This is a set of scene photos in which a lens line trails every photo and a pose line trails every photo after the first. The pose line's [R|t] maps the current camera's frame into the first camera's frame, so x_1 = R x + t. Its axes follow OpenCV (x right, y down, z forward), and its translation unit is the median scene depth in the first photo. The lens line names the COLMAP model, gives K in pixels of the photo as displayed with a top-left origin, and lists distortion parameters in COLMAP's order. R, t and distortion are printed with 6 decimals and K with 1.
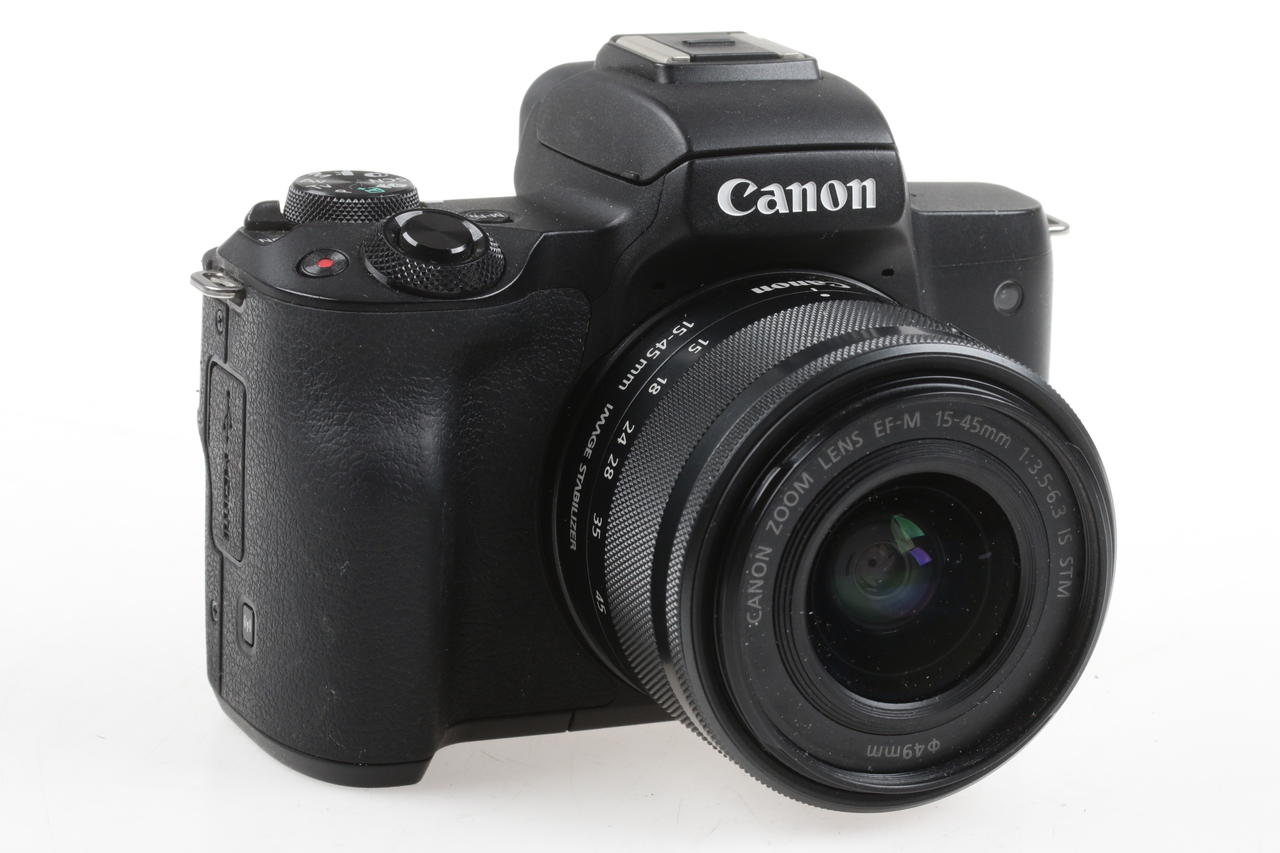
lens RADIAL K [[3606.7, 0, 640.3], [0, 3606.7, 424.7], [0, 0, 1]] dist [-0.271971, 0.000000]
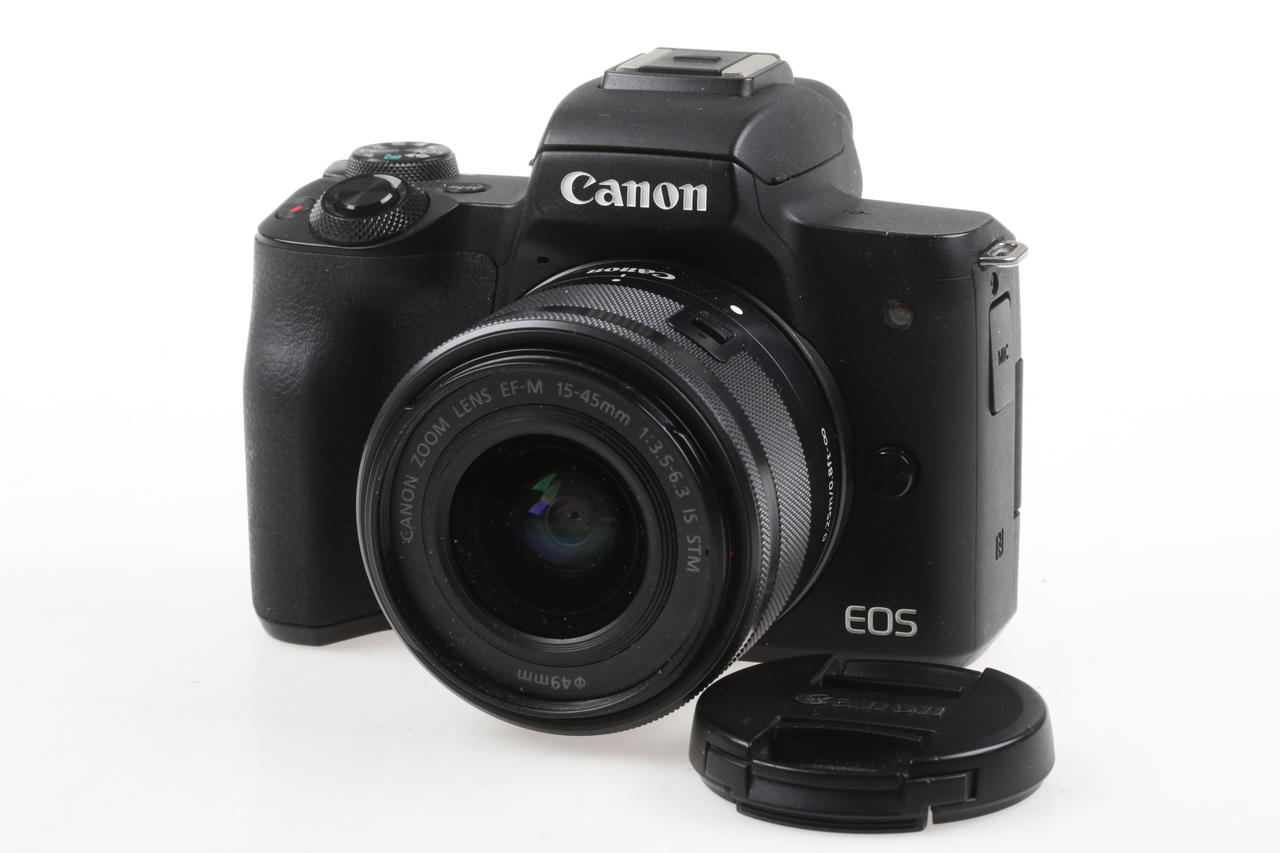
lens RADIAL K [[3606.7, 0, 639.4], [0, 3606.7, 427.5], [0, 0, 1]] dist [-0.271971, 0.000000]
pose [[0.778001, 0.135342, -0.613512, 0.757761], [-0.139862, 0.989326, 0.040886, -0.037474], [0.612498, 0.053998, 0.788626, 0.113744]]
